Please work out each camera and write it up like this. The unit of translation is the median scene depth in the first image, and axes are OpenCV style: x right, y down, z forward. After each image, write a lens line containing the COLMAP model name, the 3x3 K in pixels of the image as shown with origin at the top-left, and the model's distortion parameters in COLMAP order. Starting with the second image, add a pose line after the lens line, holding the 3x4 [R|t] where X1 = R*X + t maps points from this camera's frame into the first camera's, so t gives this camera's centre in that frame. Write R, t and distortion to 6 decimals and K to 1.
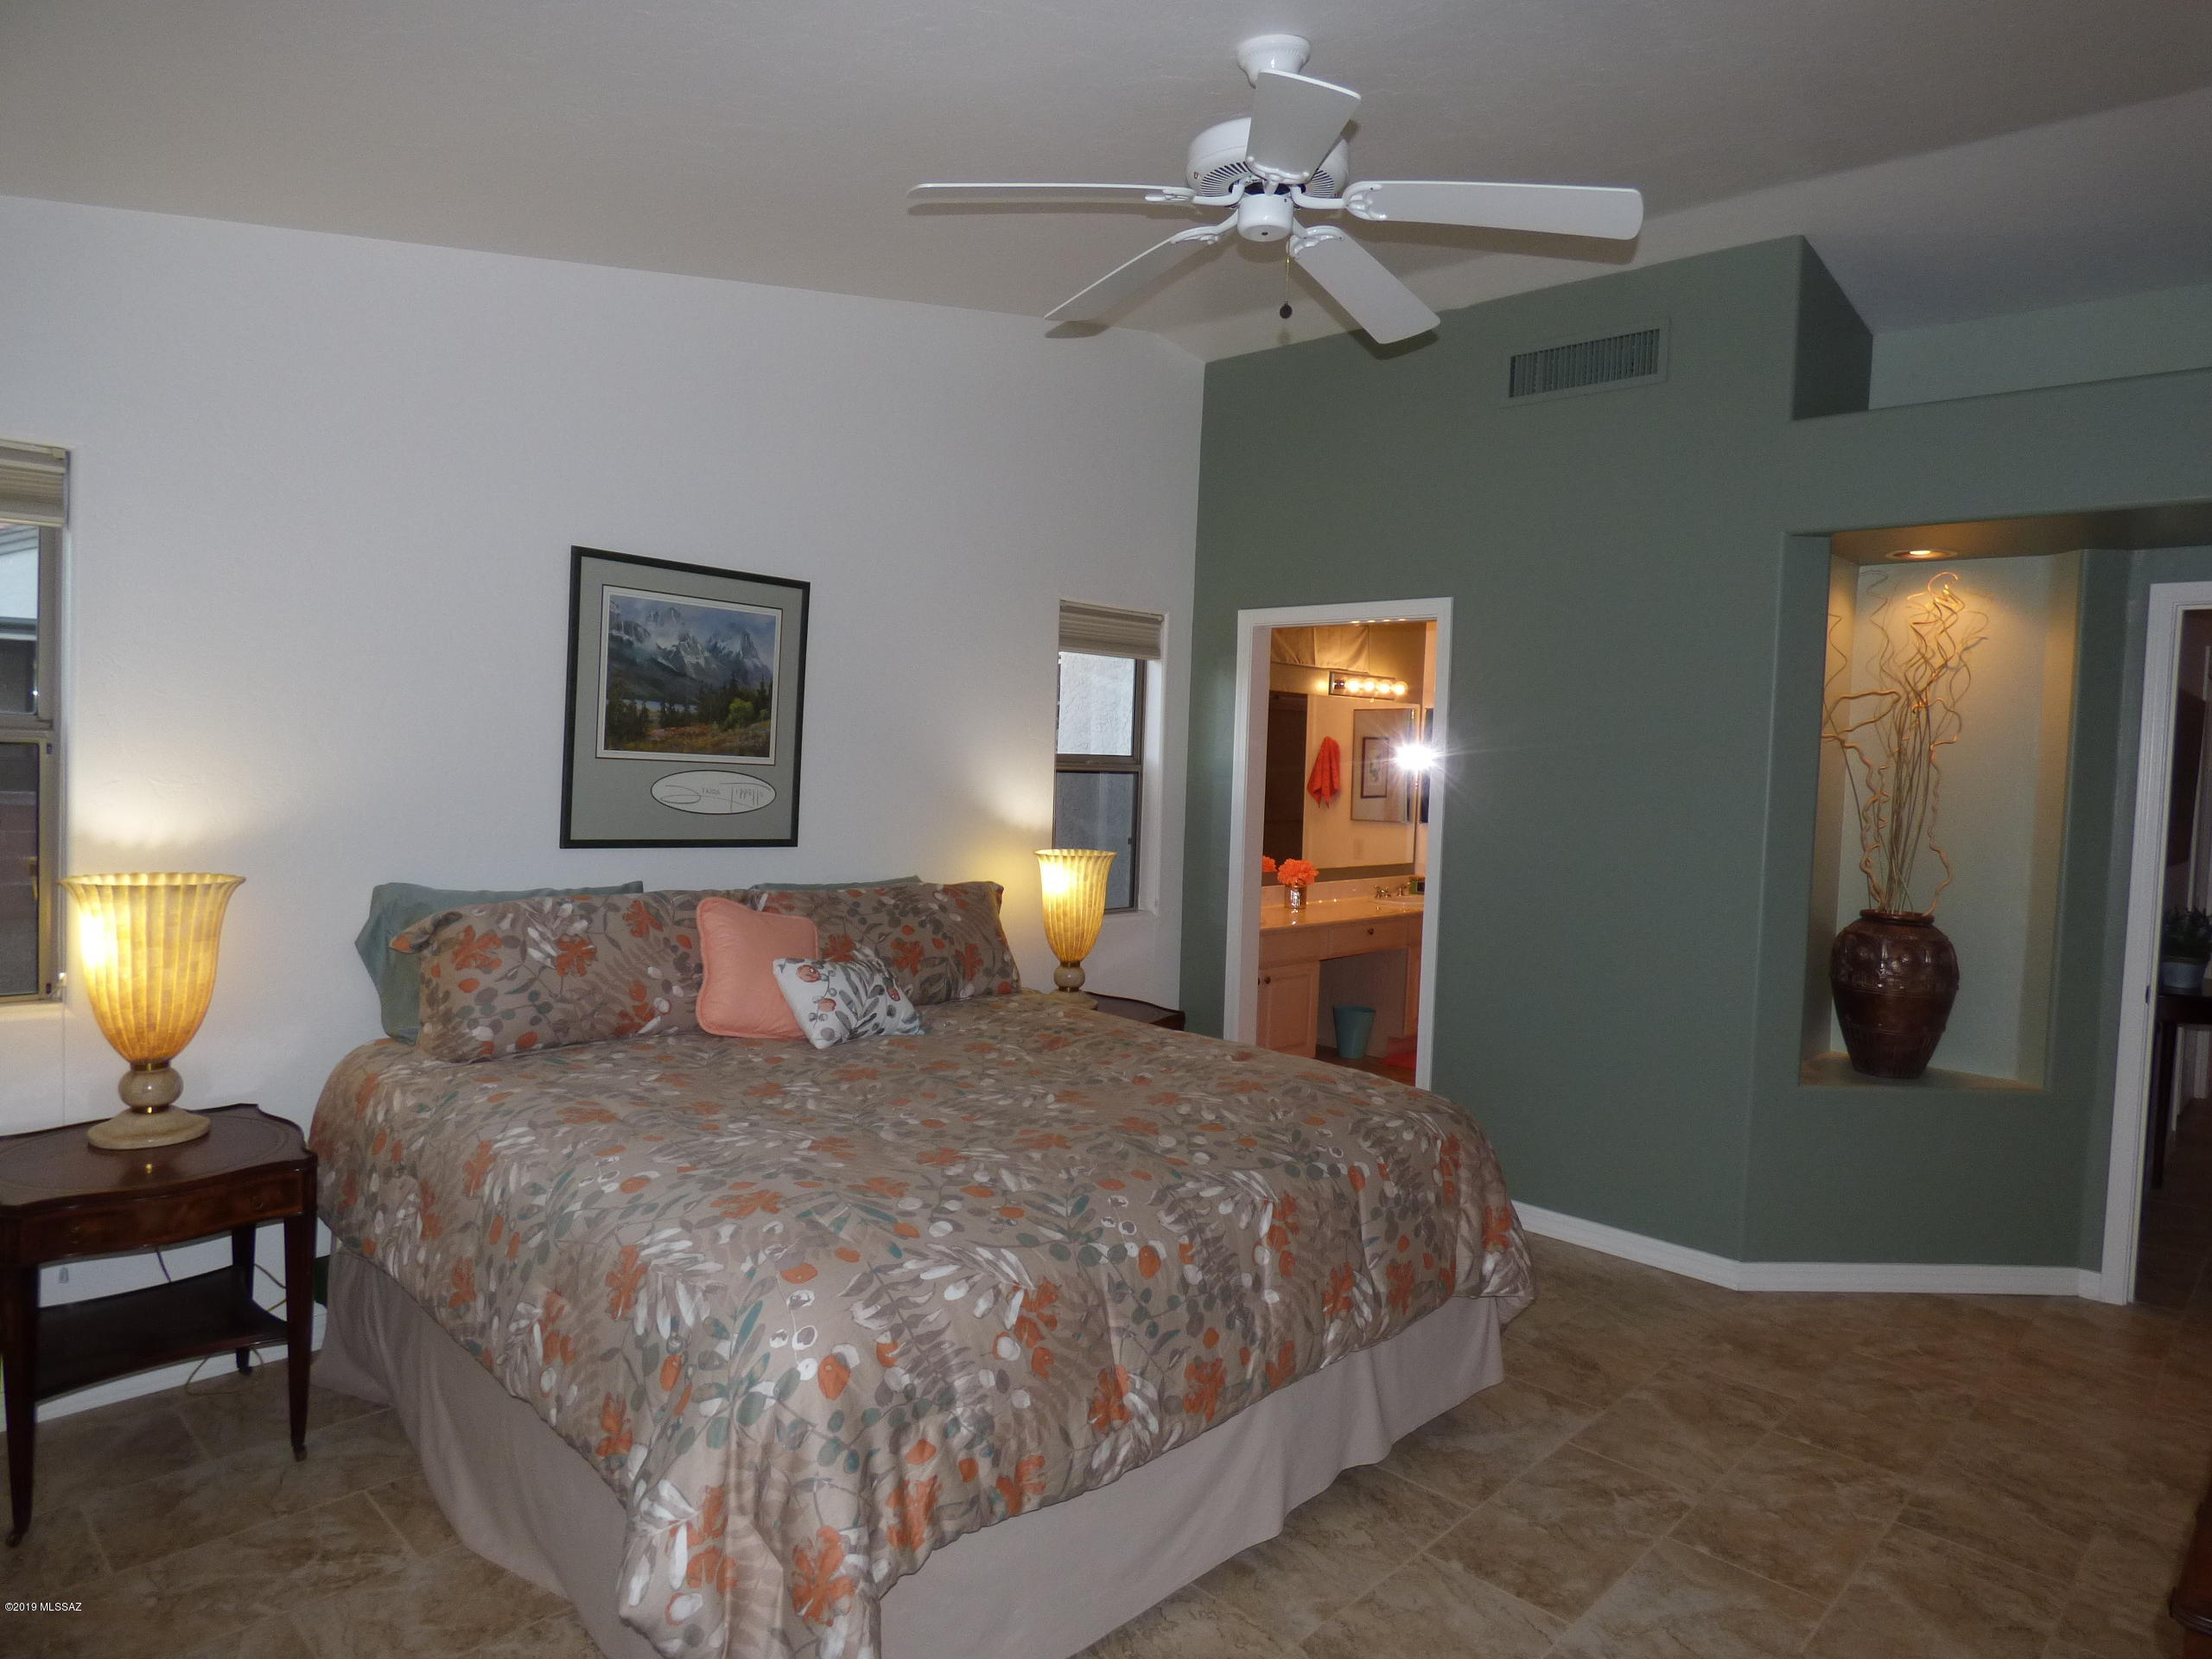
lens RADIAL K [[1346.2, 0, 1115.5], [0, 1346.2, 833.0], [0, 0, 1]] dist [-0.019590, -0.000063]
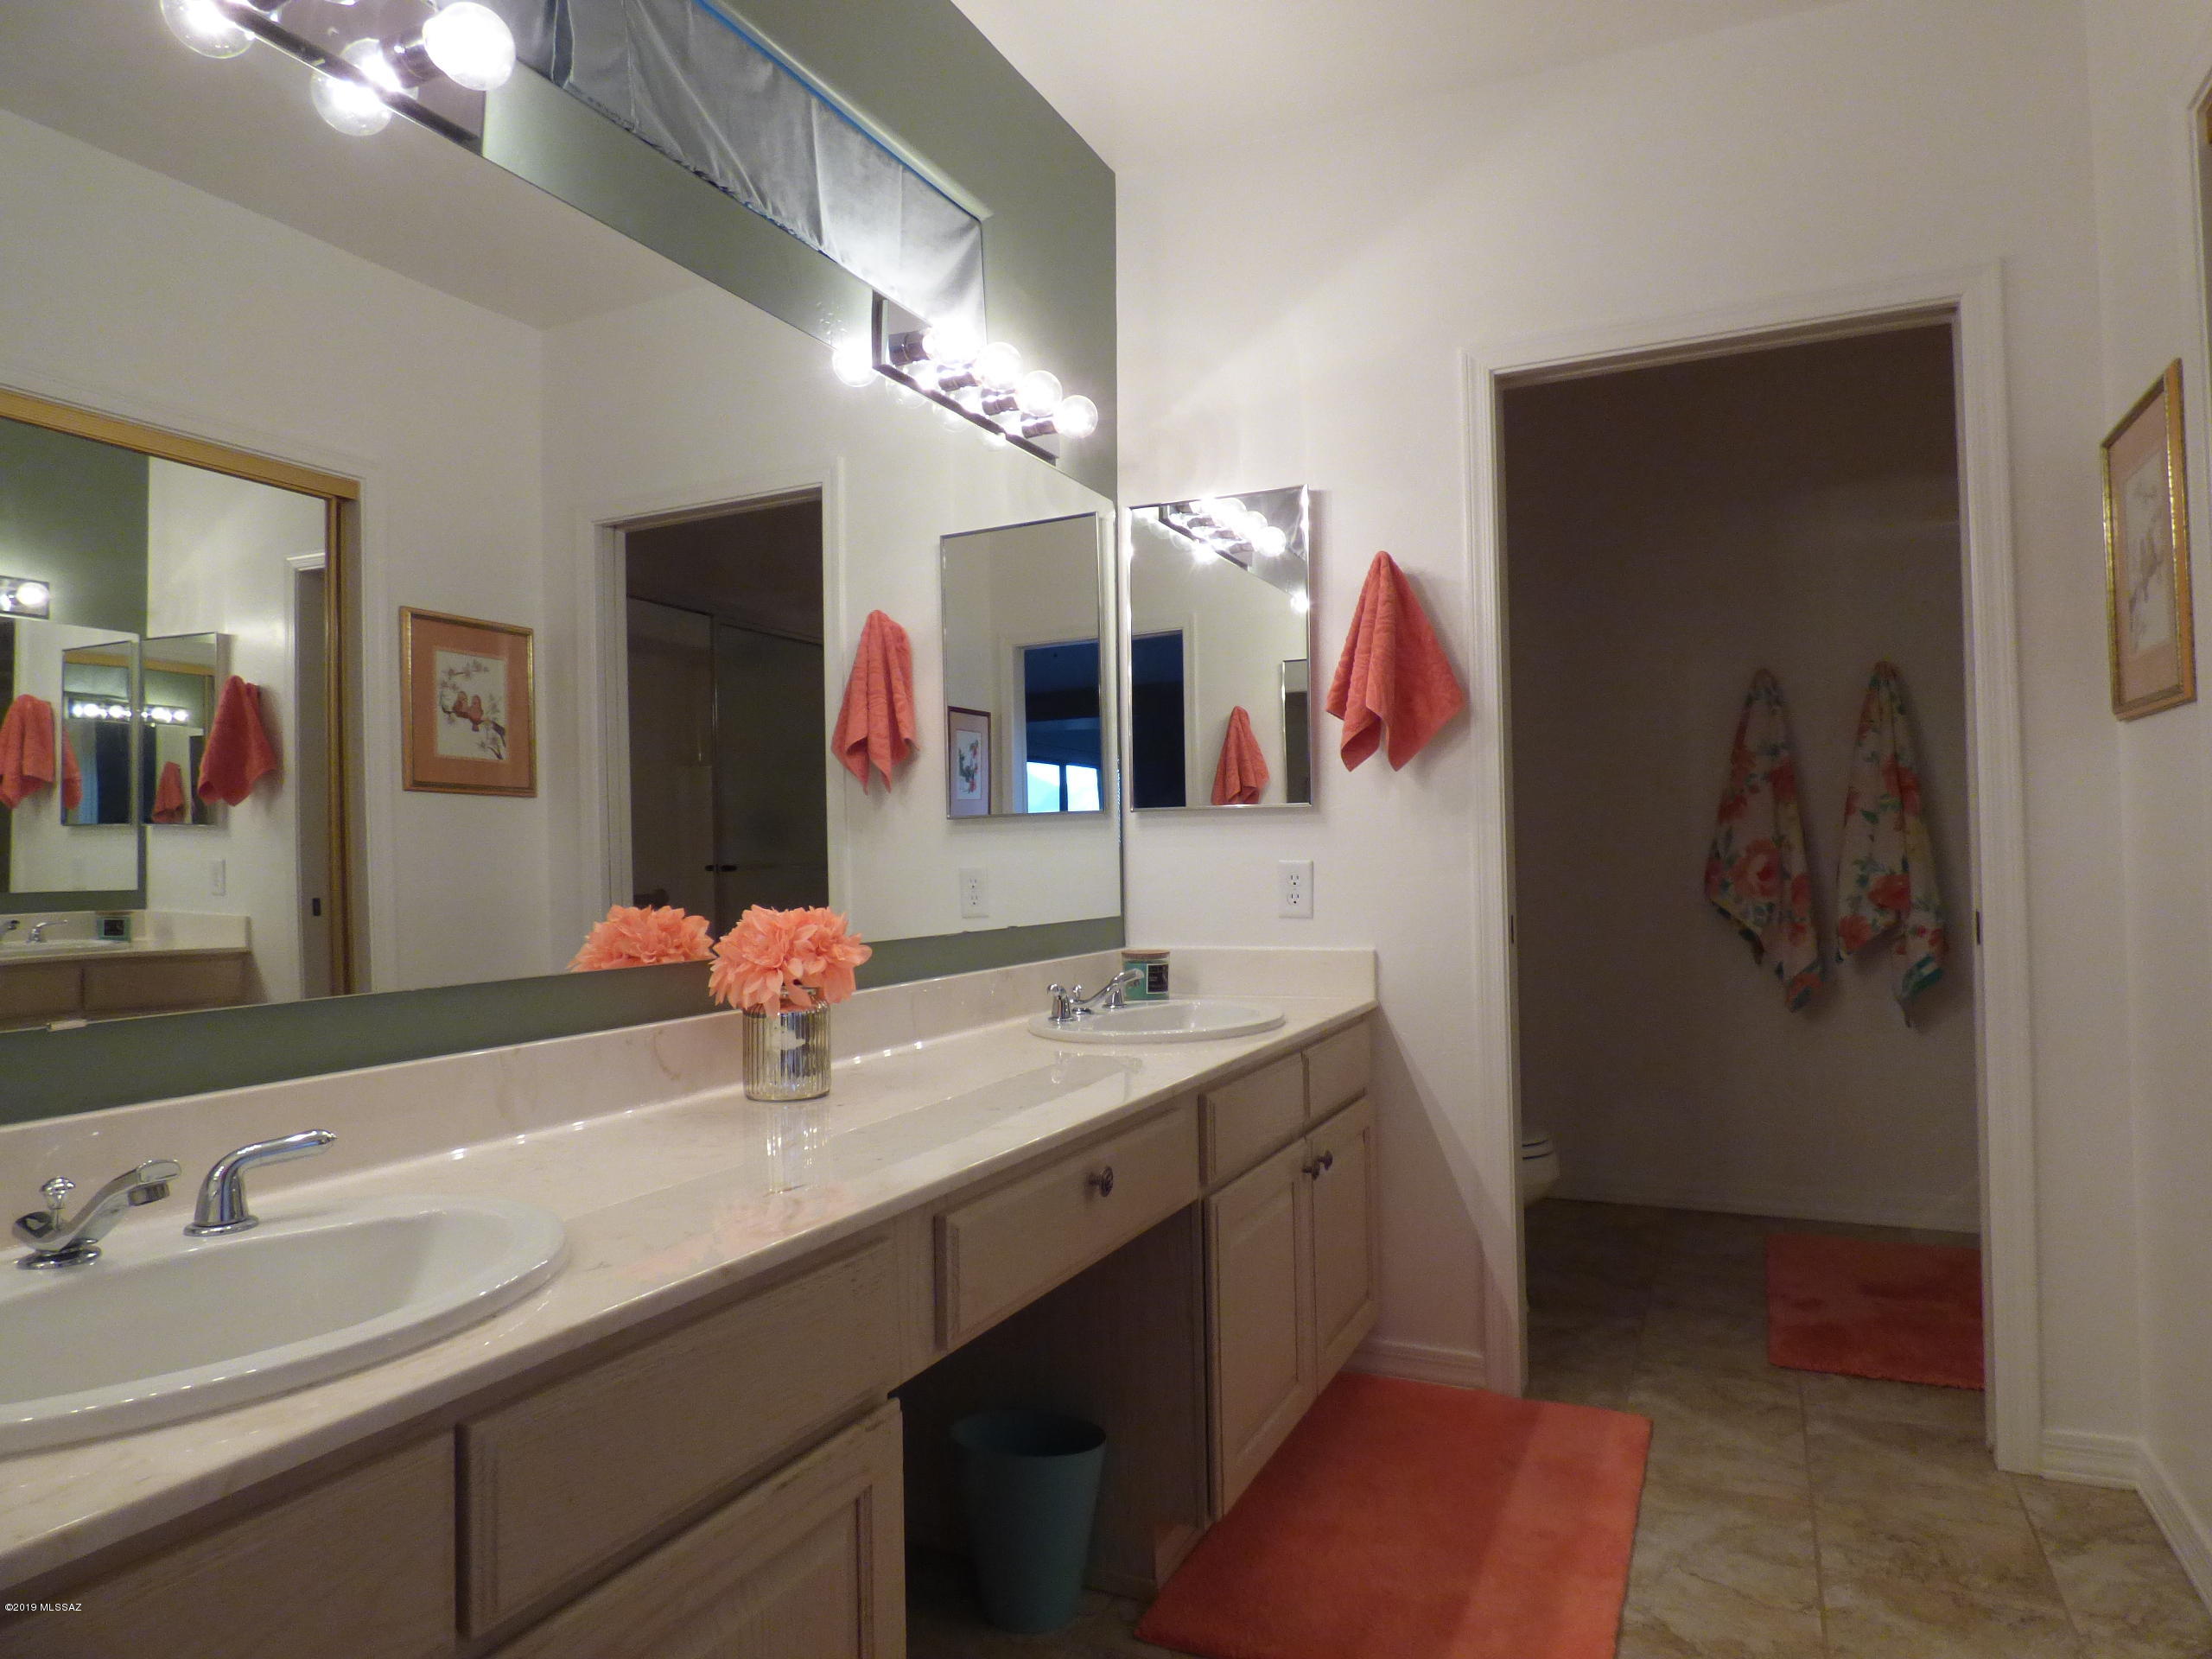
lens RADIAL K [[1346.2, 0, 1099.4], [0, 1346.2, 818.8], [0, 0, 1]] dist [-0.019590, -0.000063]
pose [[0.947791, -0.037778, 0.316646, 0.216137], [0.063283, 0.995492, -0.070652, 0.048194], [-0.312549, 0.087002, 0.945909, 1.434703]]
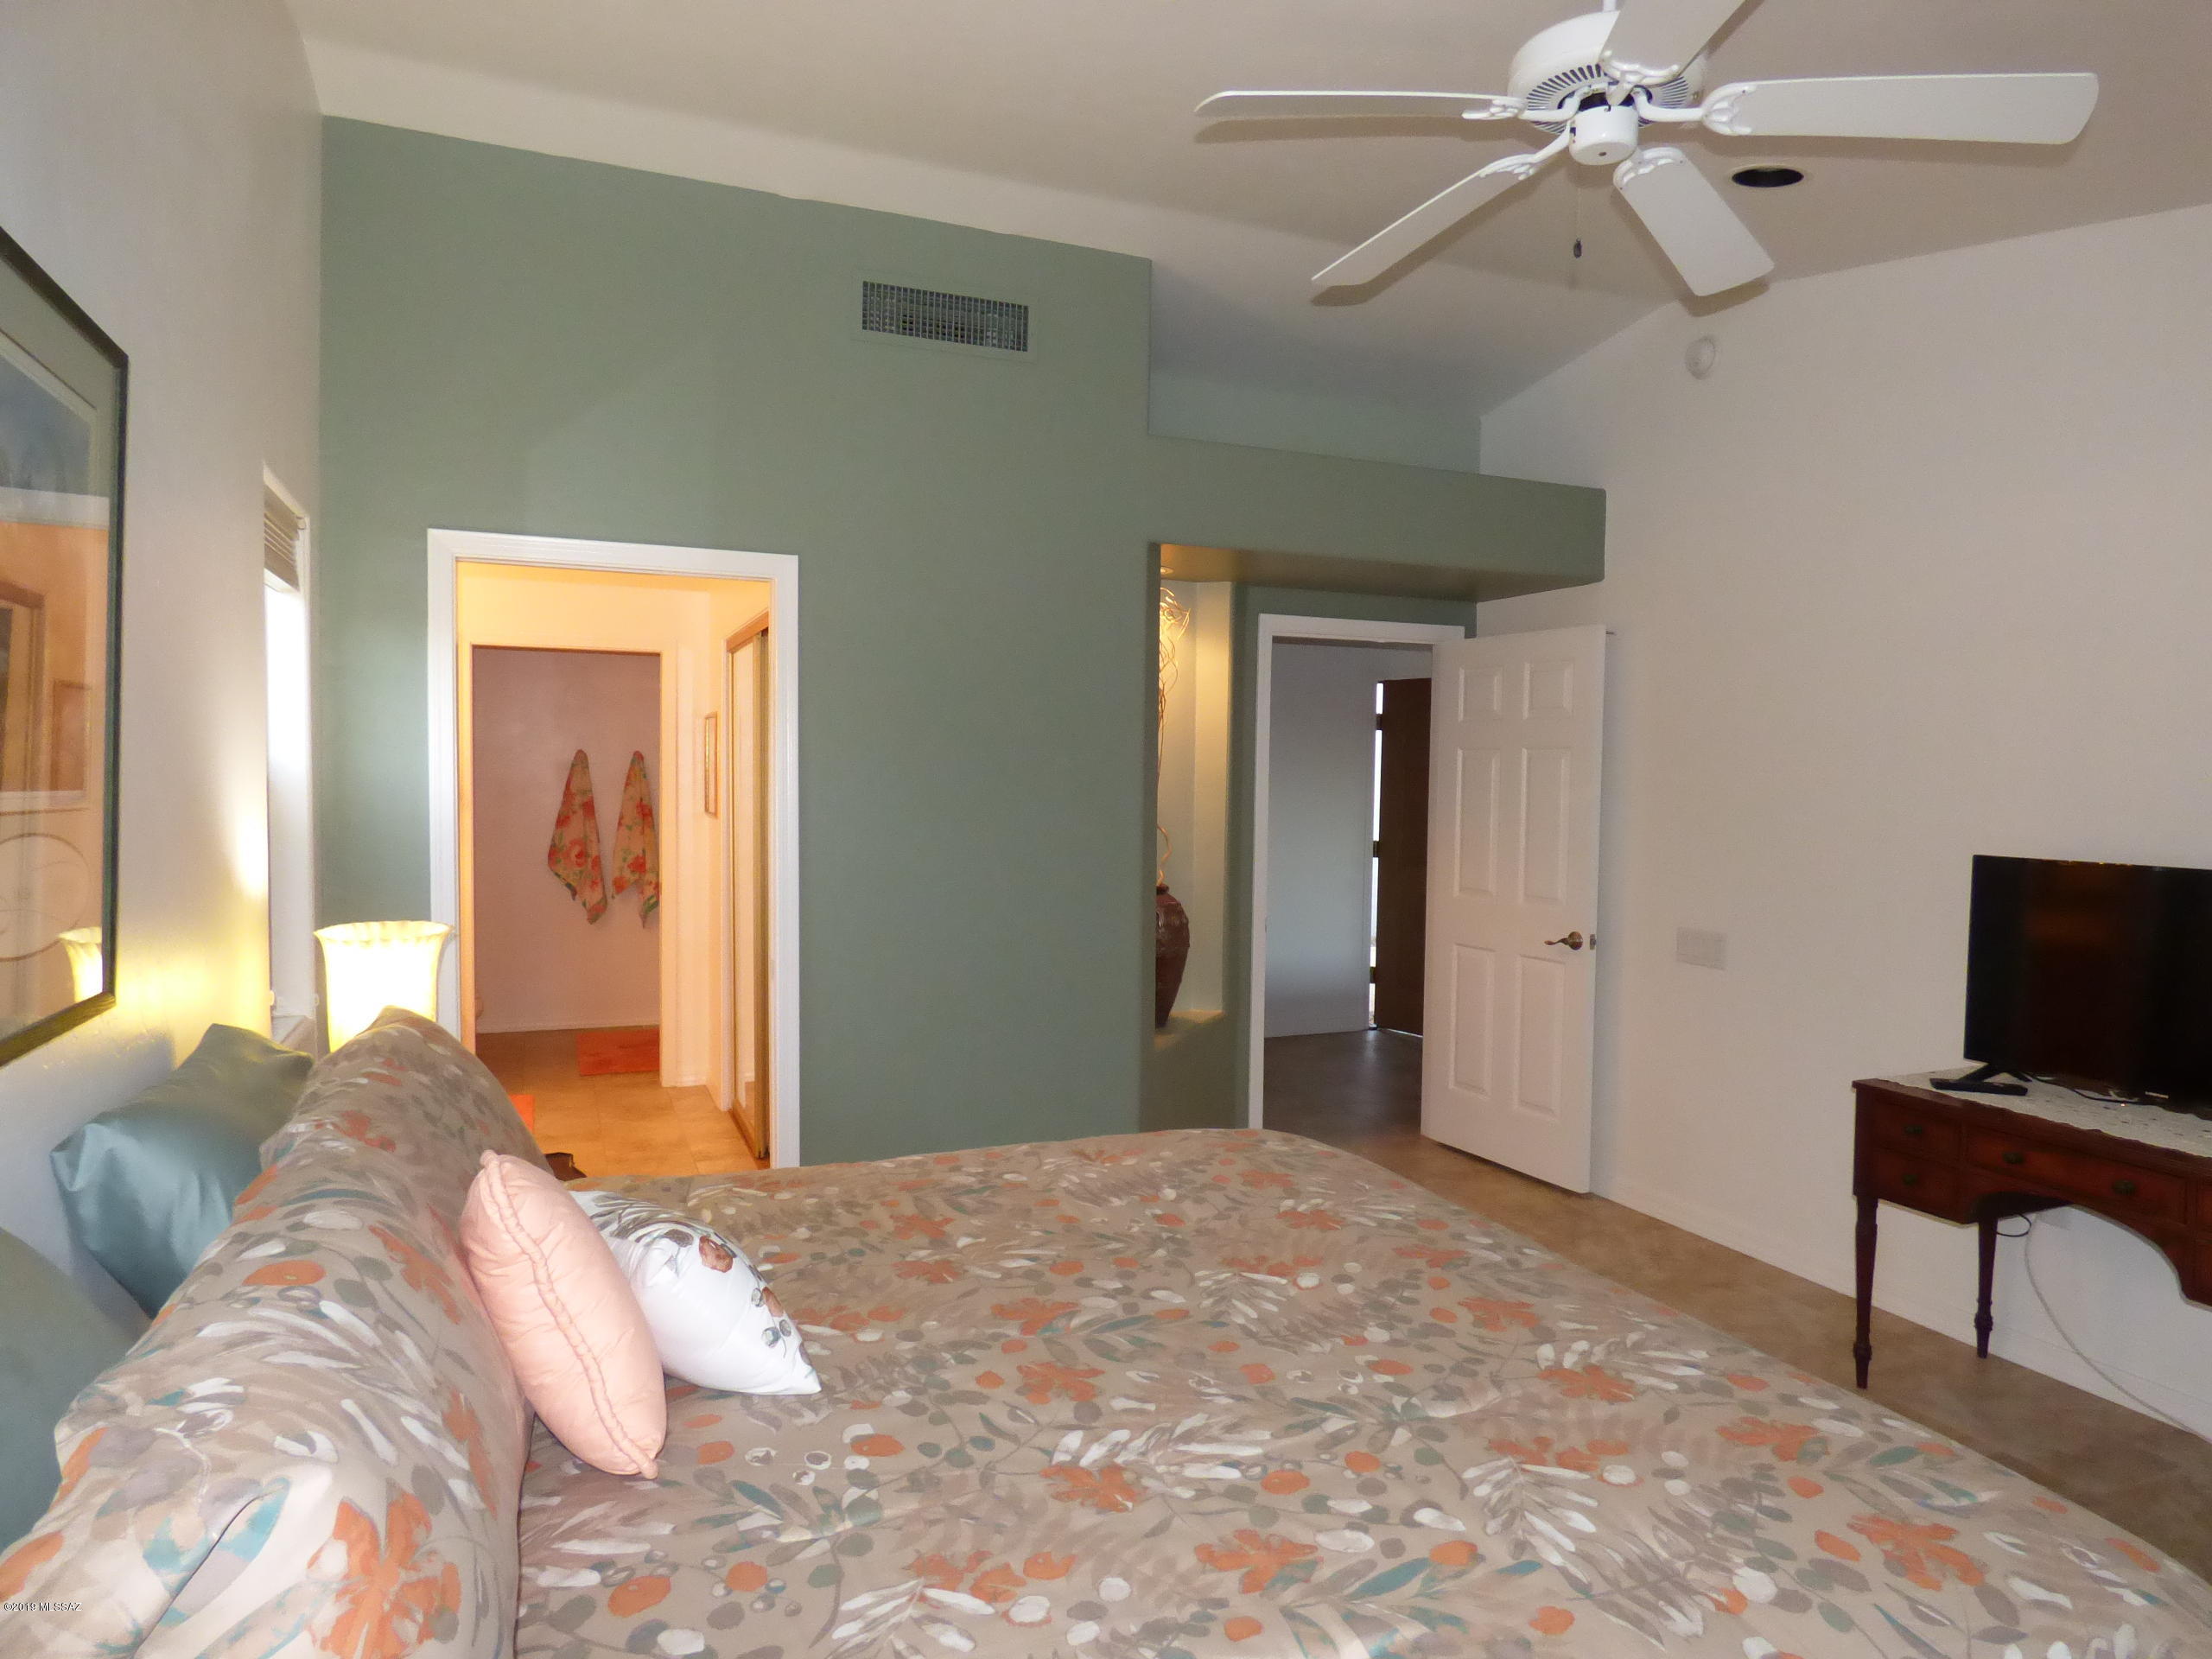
lens RADIAL K [[1346.2, 0, 1110.6], [0, 1346.2, 831.5], [0, 0, 1]] dist [-0.019590, -0.000063]
pose [[0.381826, -0.068215, 0.921714, -0.579828], [0.052620, 0.997259, 0.052008, -0.053961], [-0.922735, 0.028643, 0.384369, 0.688158]]
